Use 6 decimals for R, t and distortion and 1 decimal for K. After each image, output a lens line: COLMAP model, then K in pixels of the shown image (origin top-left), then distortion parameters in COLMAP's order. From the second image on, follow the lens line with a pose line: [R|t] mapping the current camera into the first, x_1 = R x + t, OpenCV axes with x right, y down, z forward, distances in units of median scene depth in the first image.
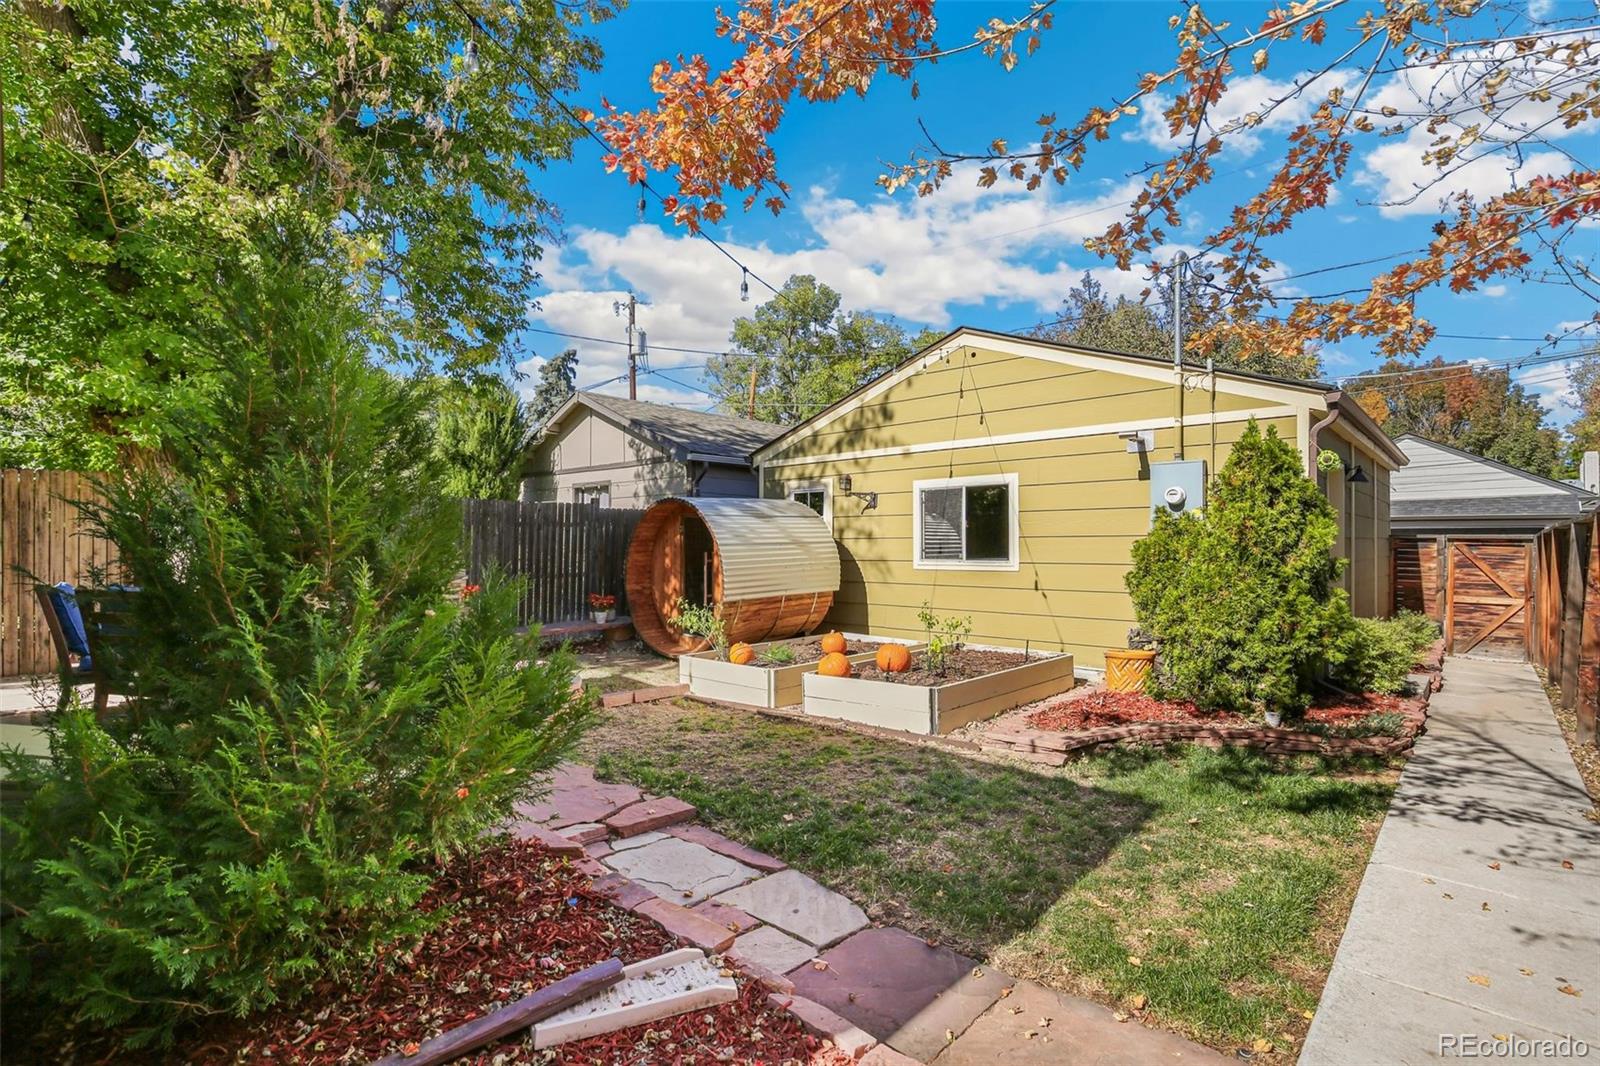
lens RADIAL K [[779.9, 0, 795.6], [0, 779.9, 534.8], [0, 0, 1]] dist [-0.026518, 0.000297]
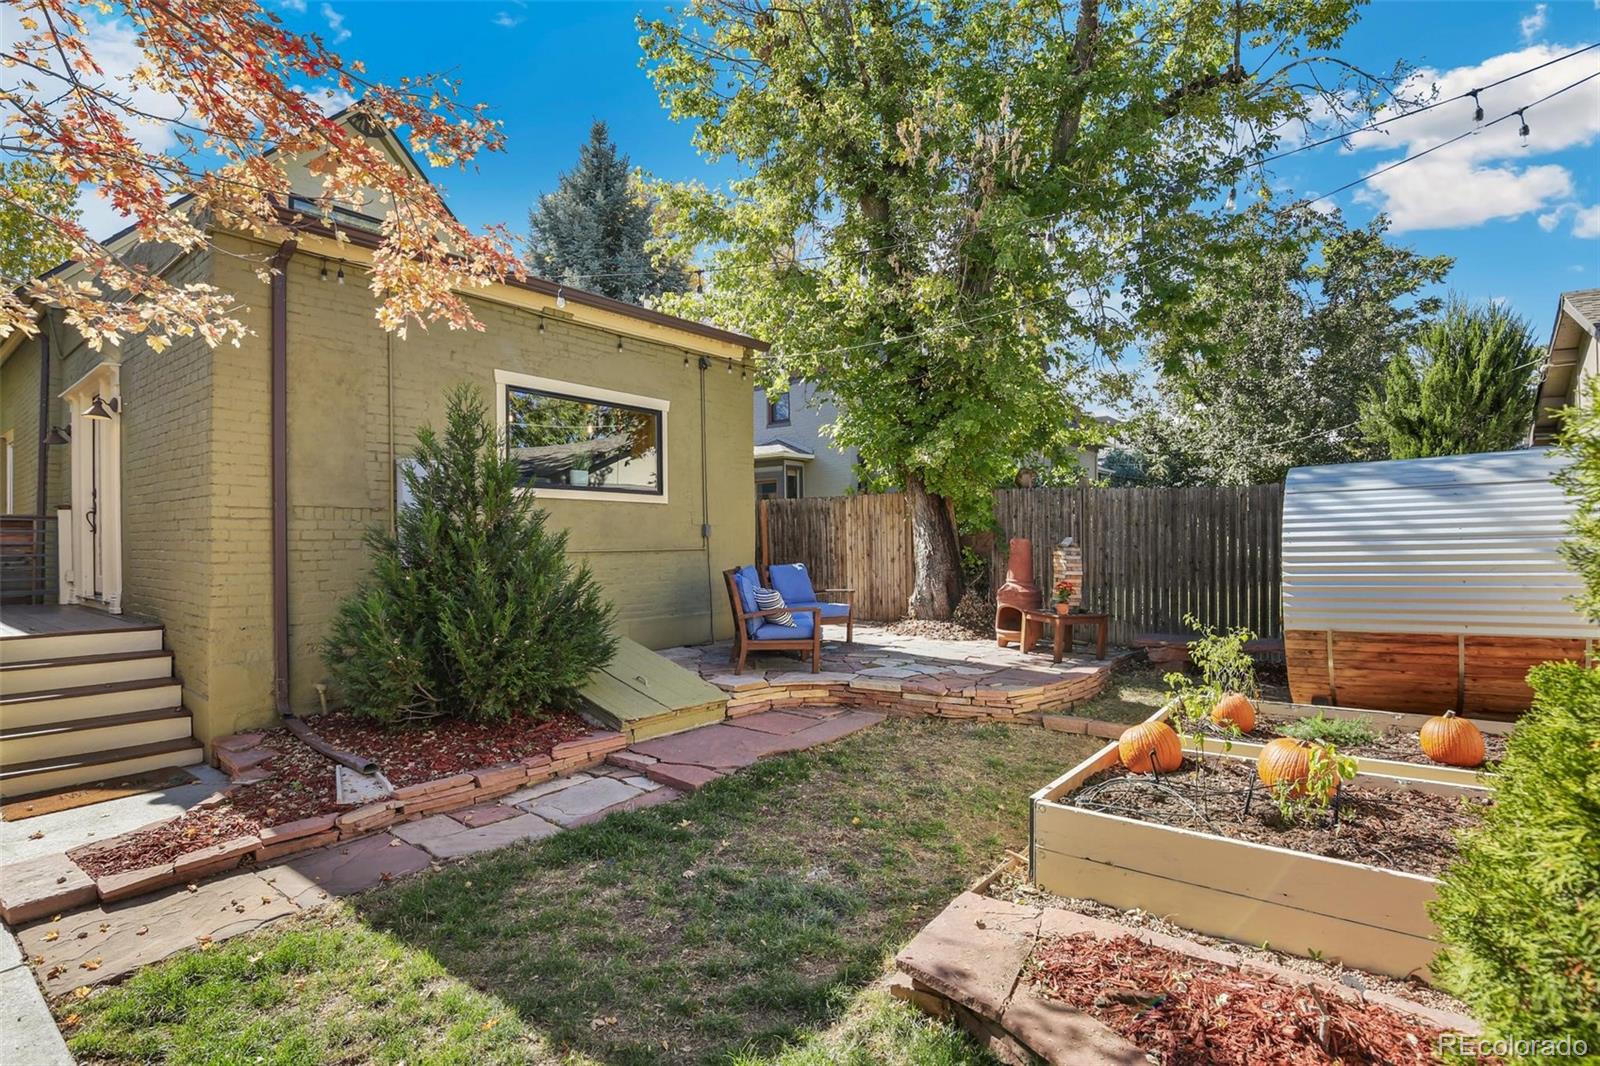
lens RADIAL K [[779.9, 0, 796.8], [0, 779.9, 536.0], [0, 0, 1]] dist [-0.026518, 0.000297]
pose [[0.086000, -0.001541, -0.996294, 1.047979], [0.020233, 0.999795, 0.000200, 0.003120], [0.996090, -0.020175, 0.086013, 1.135465]]
